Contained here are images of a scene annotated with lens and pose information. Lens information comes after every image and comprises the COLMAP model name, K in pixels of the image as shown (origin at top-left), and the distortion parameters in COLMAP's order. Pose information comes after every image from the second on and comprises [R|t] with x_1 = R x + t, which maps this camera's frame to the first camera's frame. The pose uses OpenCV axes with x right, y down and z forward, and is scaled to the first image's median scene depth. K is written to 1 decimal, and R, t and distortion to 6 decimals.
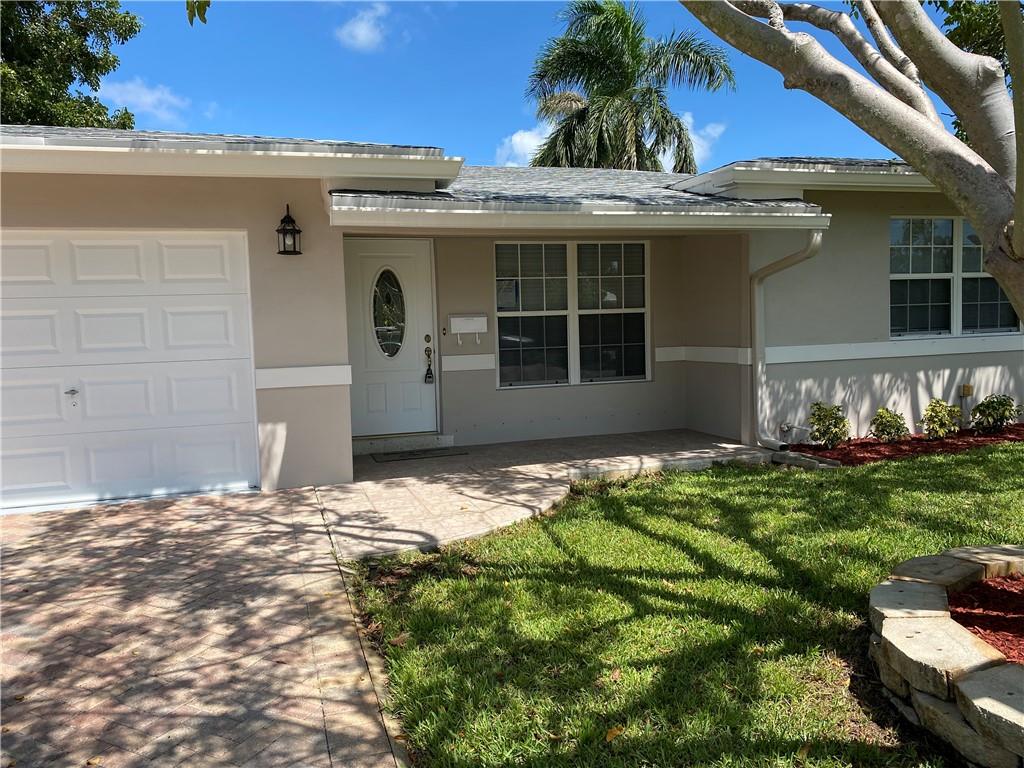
lens RADIAL K [[768.2, 0, 502.5], [0, 768.2, 382.9], [0, 0, 1]] dist [0.046815, -0.000272]
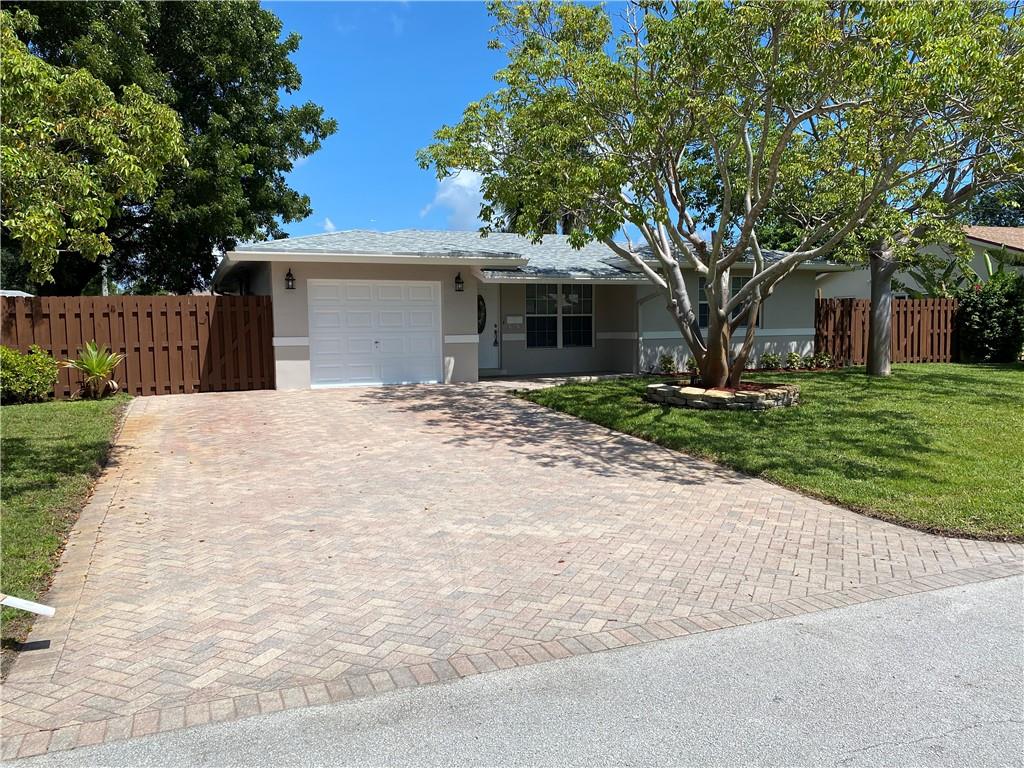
lens RADIAL K [[768.2, 0, 516.8], [0, 768.2, 388.5], [0, 0, 1]] dist [0.046815, -0.000272]
pose [[0.994655, 0.010026, 0.102762, -0.265483], [-0.010698, 0.999925, 0.005984, 0.109943], [-0.102695, -0.007051, 0.994688, -1.221680]]
